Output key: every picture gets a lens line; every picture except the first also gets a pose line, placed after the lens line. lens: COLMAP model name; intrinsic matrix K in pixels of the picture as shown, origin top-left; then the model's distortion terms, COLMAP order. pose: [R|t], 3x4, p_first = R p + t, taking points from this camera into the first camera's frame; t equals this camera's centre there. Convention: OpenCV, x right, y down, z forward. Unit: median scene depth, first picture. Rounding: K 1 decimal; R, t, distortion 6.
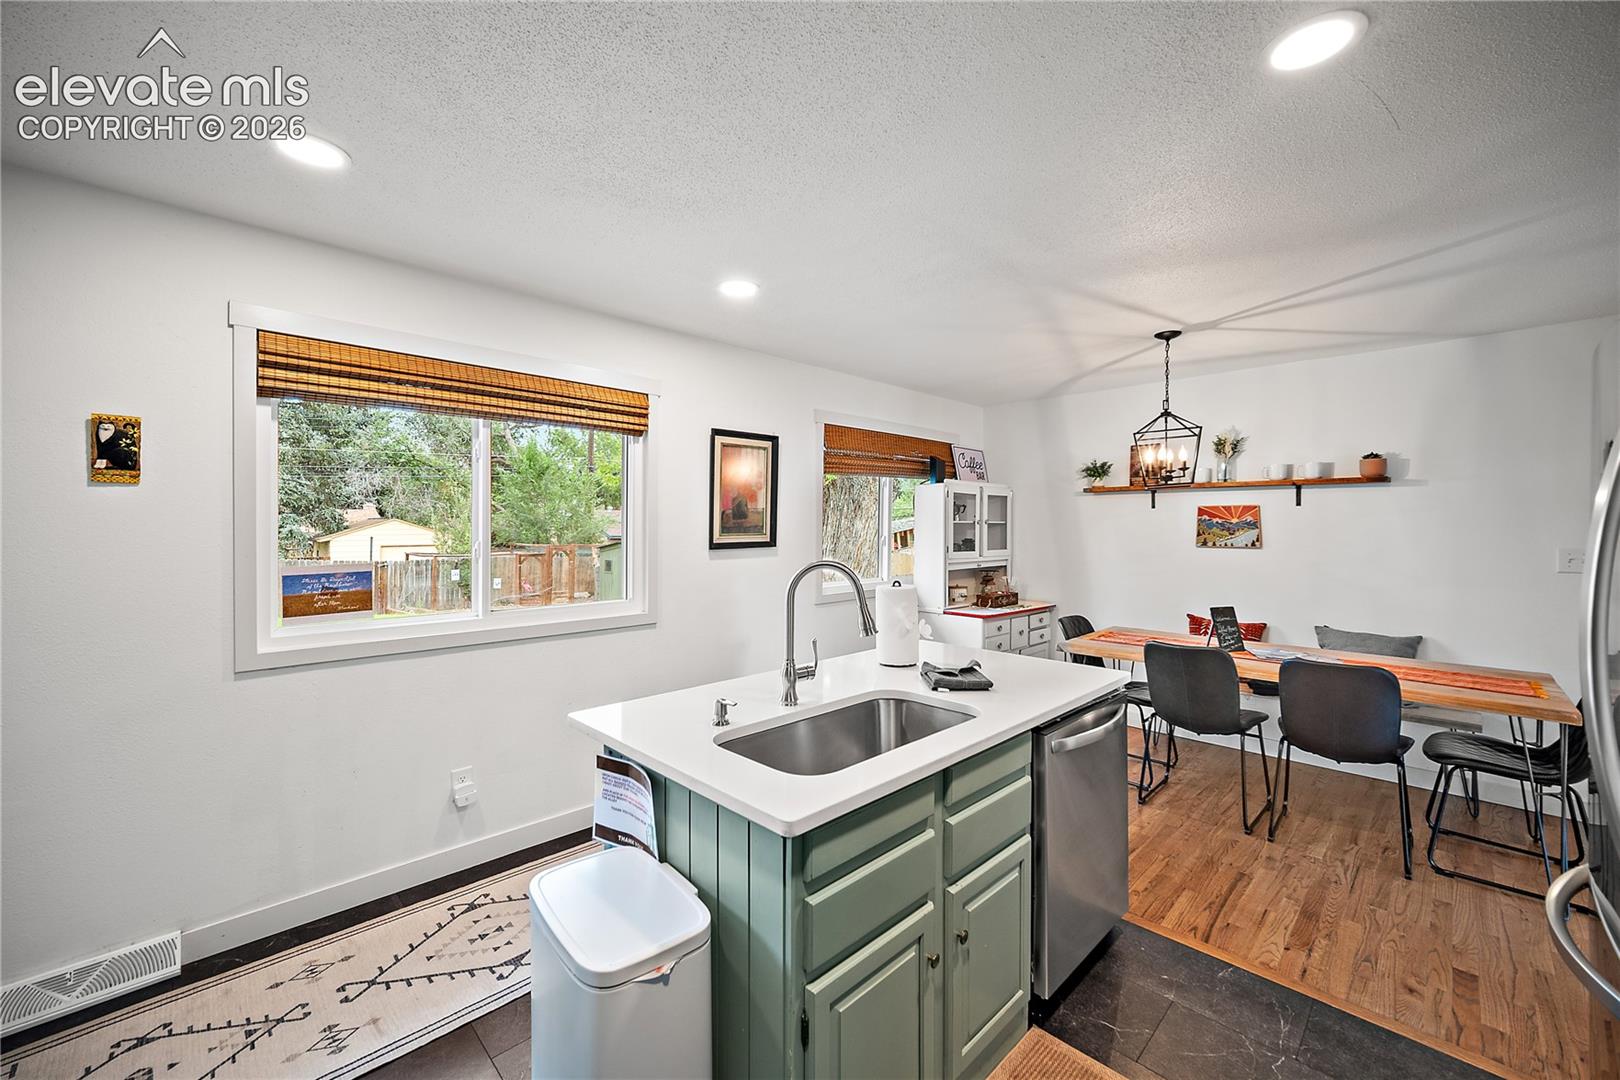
lens RADIAL K [[647.3, 0, 814.8], [0, 647.3, 530.7], [0, 0, 1]] dist [0.008442, -0.000409]
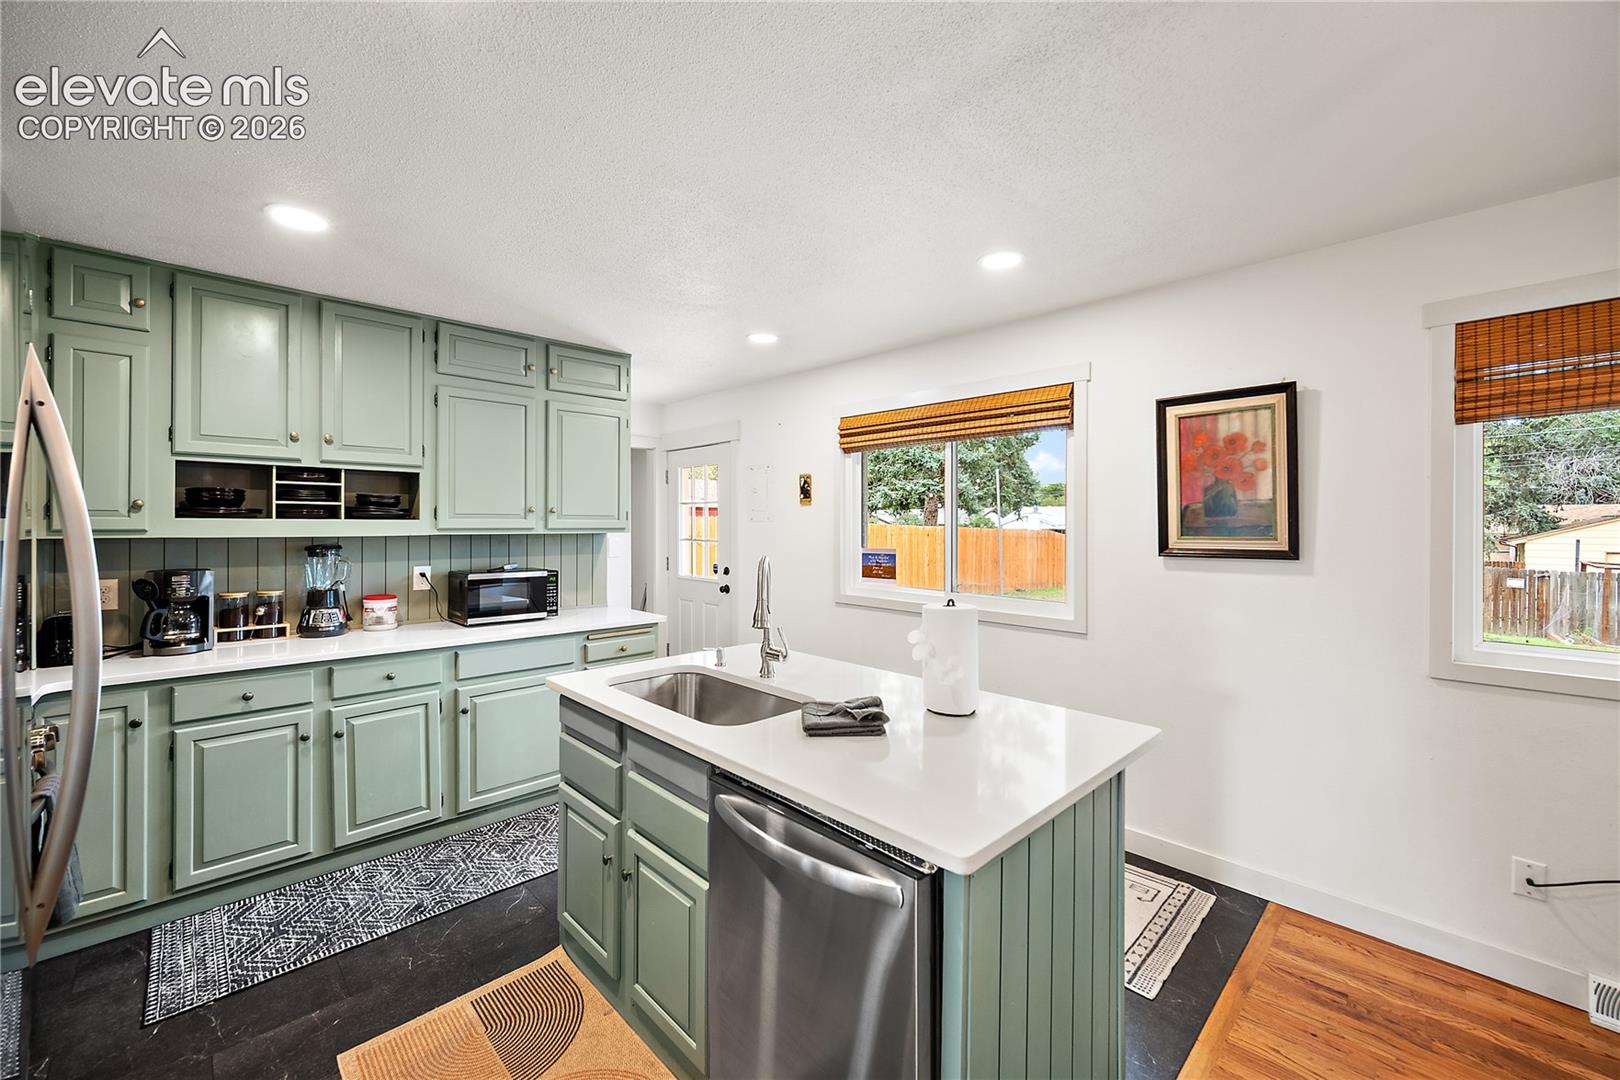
lens RADIAL K [[647.3, 0, 814.8], [0, 647.3, 530.7], [0, 0, 1]] dist [0.008442, -0.000409]
pose [[-0.002748, 0.011265, -0.999933, 0.640134], [-0.009870, 0.999888, 0.011292, -0.006533], [0.999948, 0.009900, -0.002636, 0.612585]]
